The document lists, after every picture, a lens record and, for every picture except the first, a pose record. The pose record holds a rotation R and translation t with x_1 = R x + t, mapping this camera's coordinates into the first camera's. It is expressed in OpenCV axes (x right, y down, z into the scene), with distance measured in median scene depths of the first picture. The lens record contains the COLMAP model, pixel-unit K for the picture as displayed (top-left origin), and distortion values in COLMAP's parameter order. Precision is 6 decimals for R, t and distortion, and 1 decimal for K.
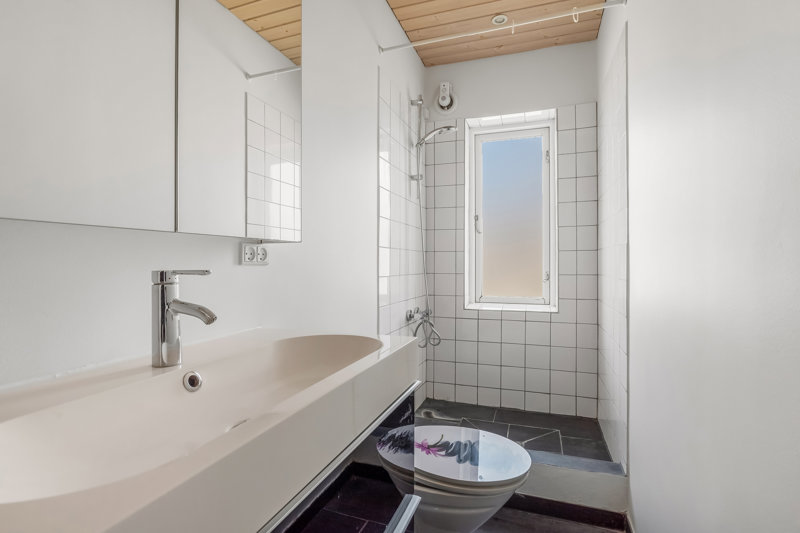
lens RADIAL K [[386.3, 0, 404.3], [0, 386.3, 266.1], [0, 0, 1]] dist [-0.009488, 0.002197]
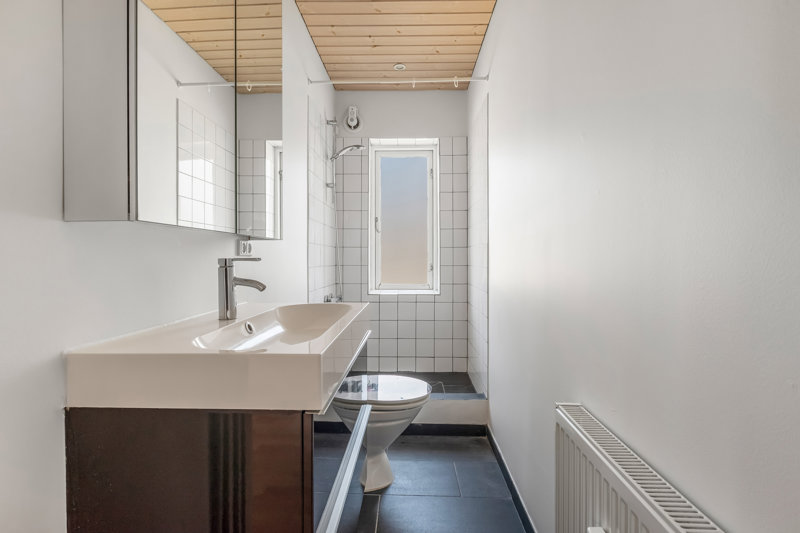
lens RADIAL K [[386.3, 0, 398.6], [0, 386.3, 261.4], [0, 0, 1]] dist [-0.009488, 0.002197]
pose [[0.953834, 0.002366, 0.300325, -0.129523], [-0.002627, 0.999996, 0.000466, 0.006401], [-0.300323, -0.001234, 0.953837, -0.209067]]
